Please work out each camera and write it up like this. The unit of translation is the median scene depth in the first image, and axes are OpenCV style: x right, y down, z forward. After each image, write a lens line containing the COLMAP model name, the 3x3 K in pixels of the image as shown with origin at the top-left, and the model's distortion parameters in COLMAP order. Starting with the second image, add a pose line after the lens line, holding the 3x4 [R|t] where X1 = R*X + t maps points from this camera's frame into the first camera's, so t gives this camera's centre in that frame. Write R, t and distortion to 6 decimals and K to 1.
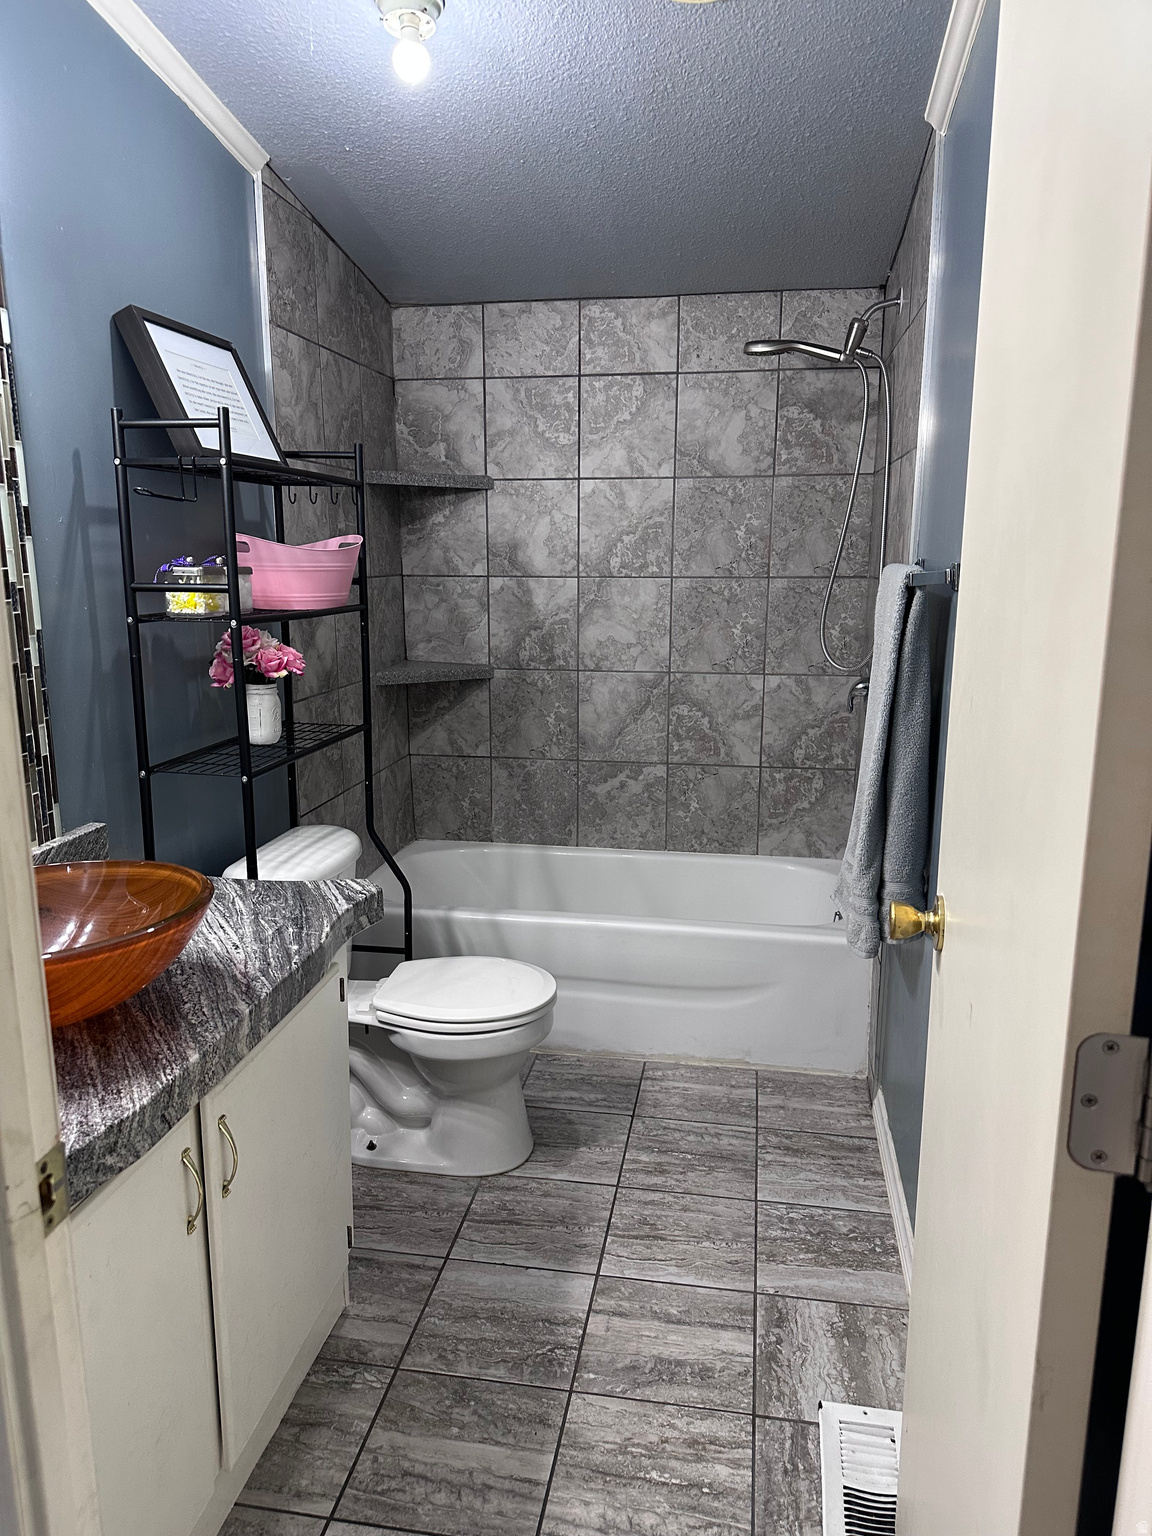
lens RADIAL K [[1076.3, 0, 562.0], [0, 1076.3, 779.3], [0, 0, 1]] dist [0.064698, -0.080936]
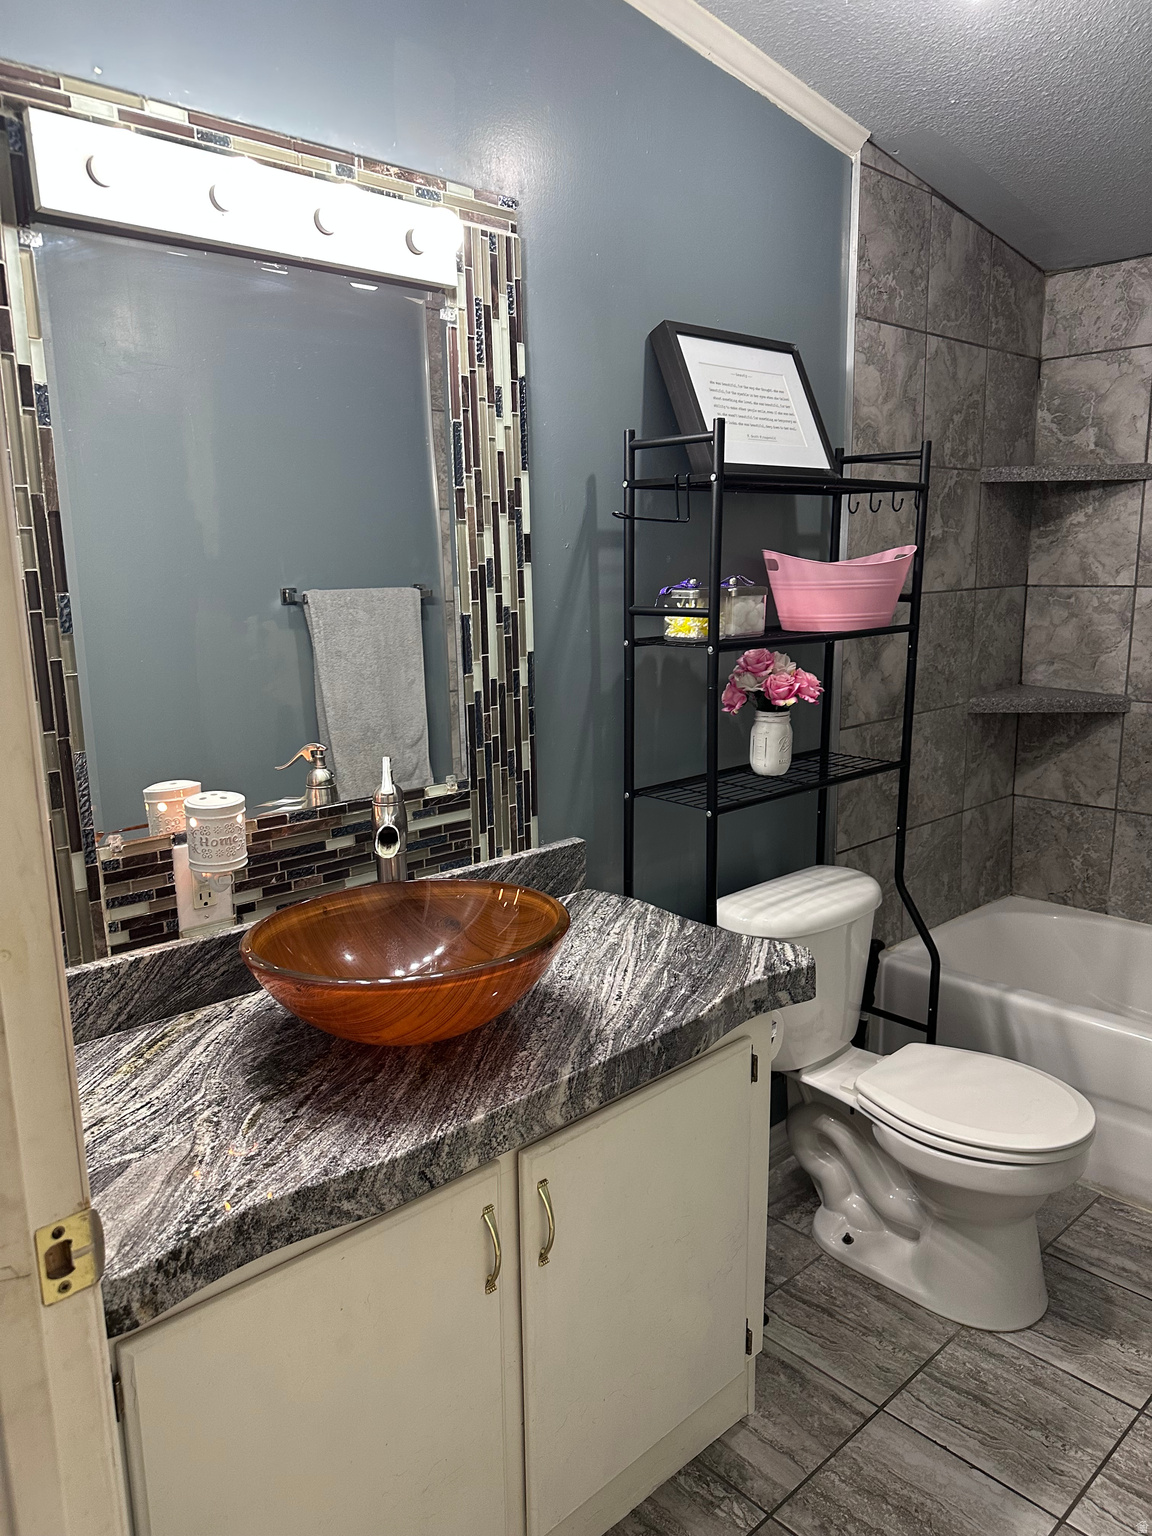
lens RADIAL K [[1076.3, 0, 577.0], [0, 1076.3, 779.3], [0, 0, 1]] dist [0.064698, -0.080936]
pose [[0.800197, 0.106974, -0.590119, 0.126263], [-0.107825, 0.993592, 0.033904, -0.038482], [0.589964, 0.036500, 0.806604, 0.137547]]
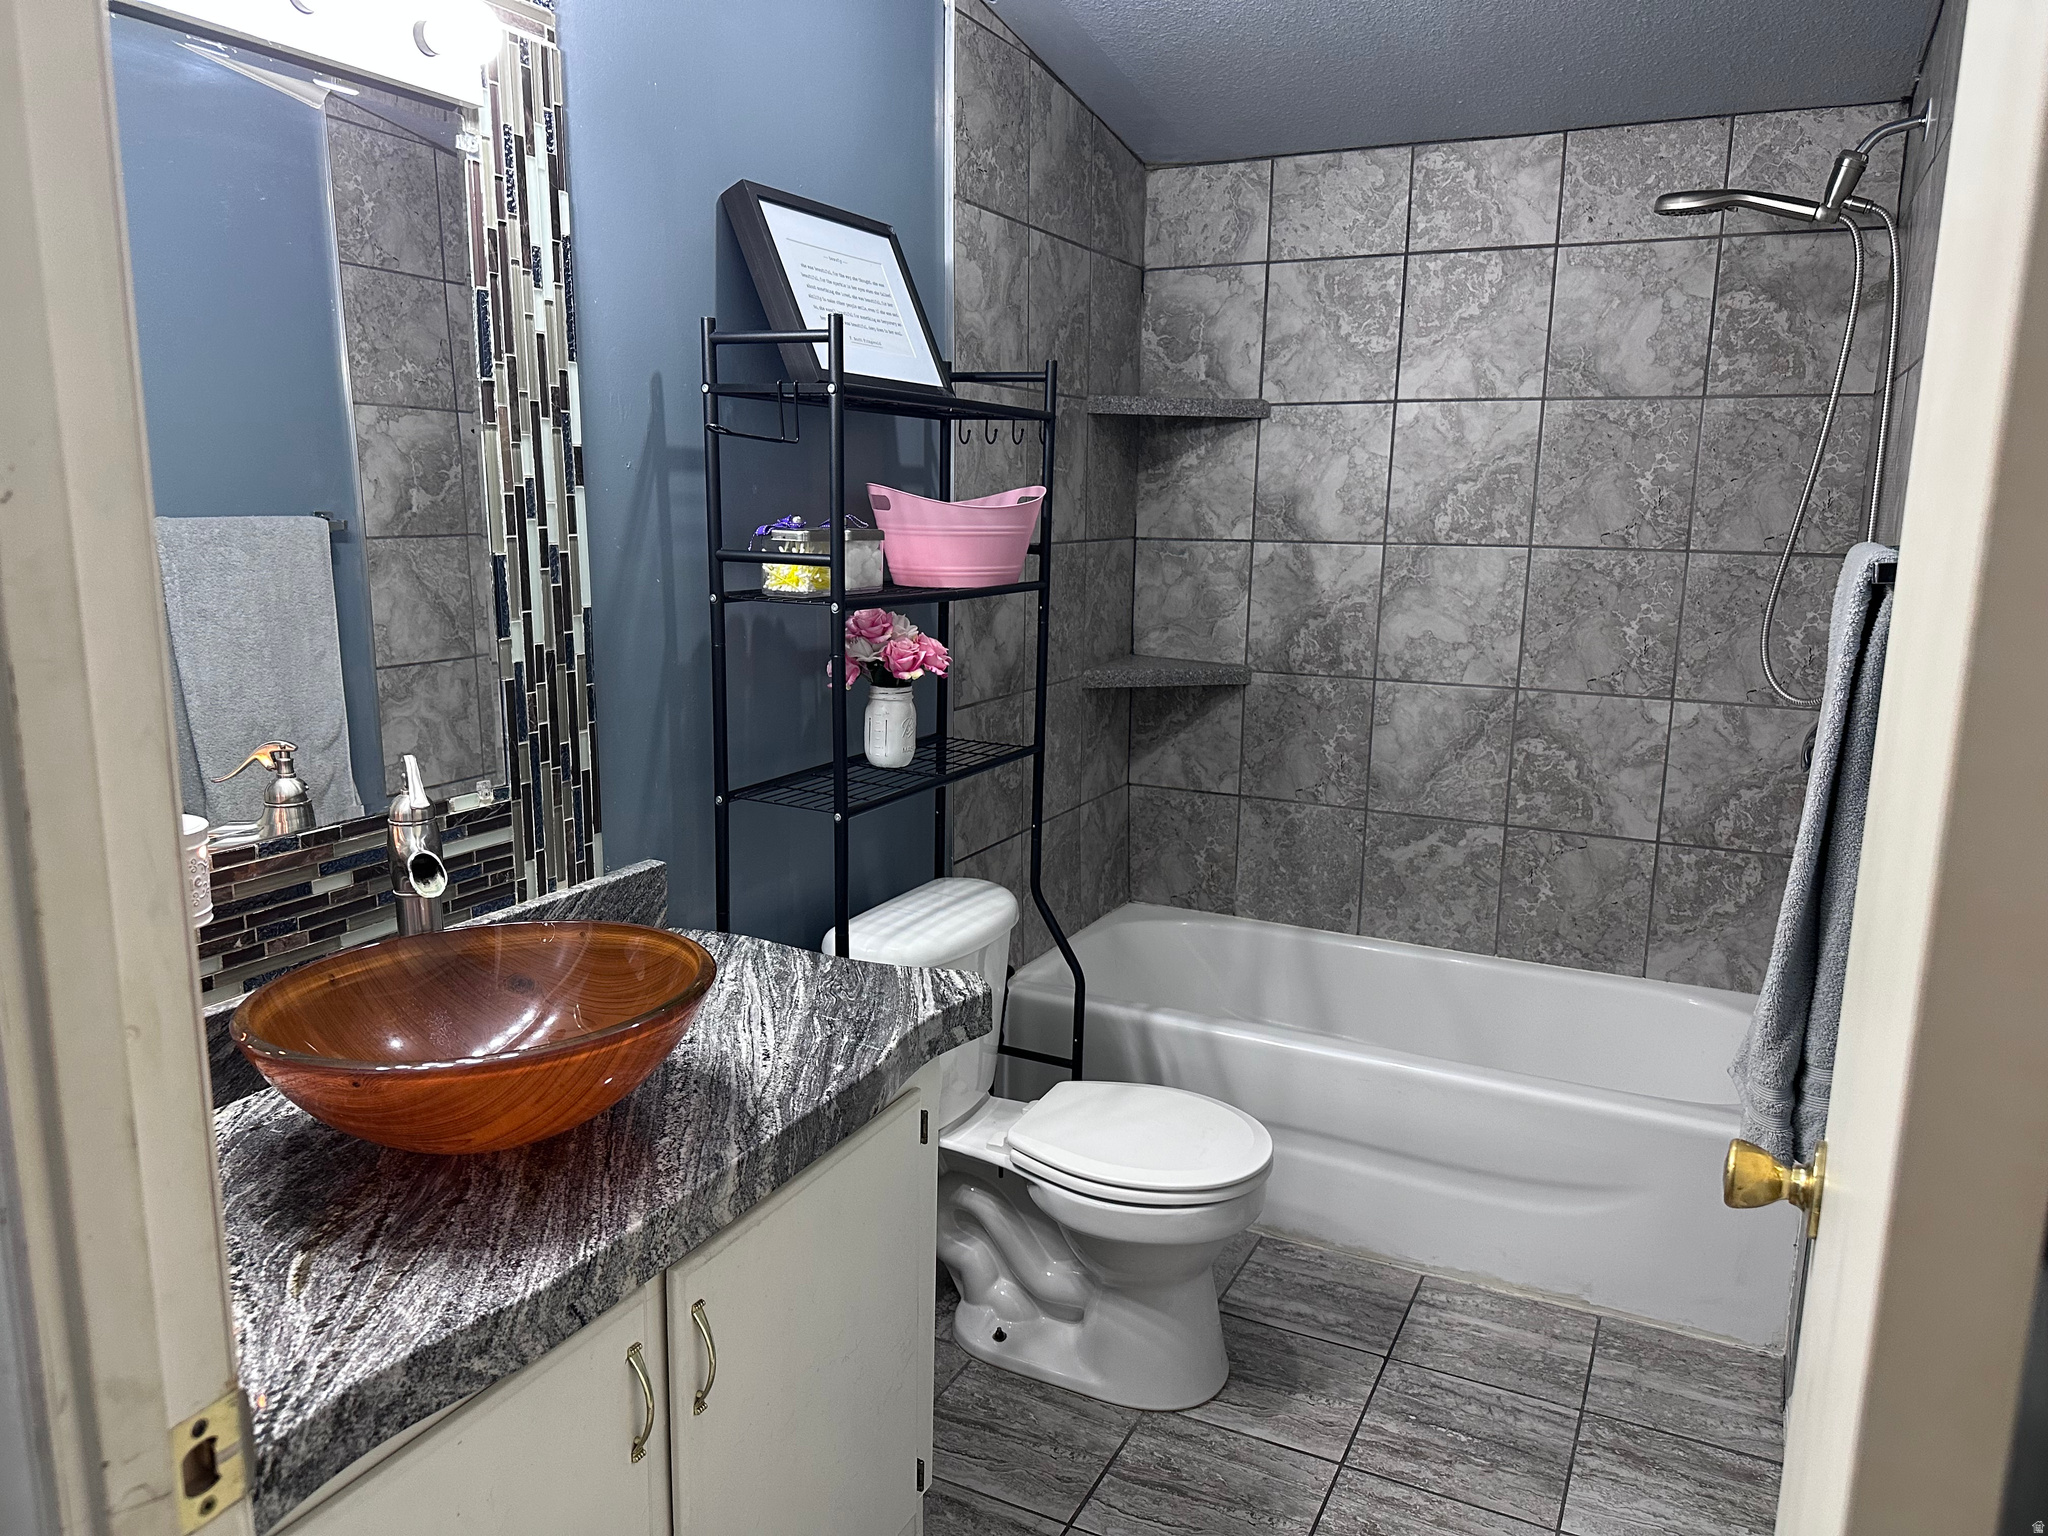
lens RADIAL K [[1435.1, 0, 1017.9], [0, 1435.1, 777.7], [0, 0, 1]] dist [0.064698, -0.080936]
pose [[0.959229, 0.068372, -0.274234, 0.070140], [-0.072370, 0.997368, -0.004477, -0.024629], [0.273206, 0.024141, 0.961653, 0.073683]]
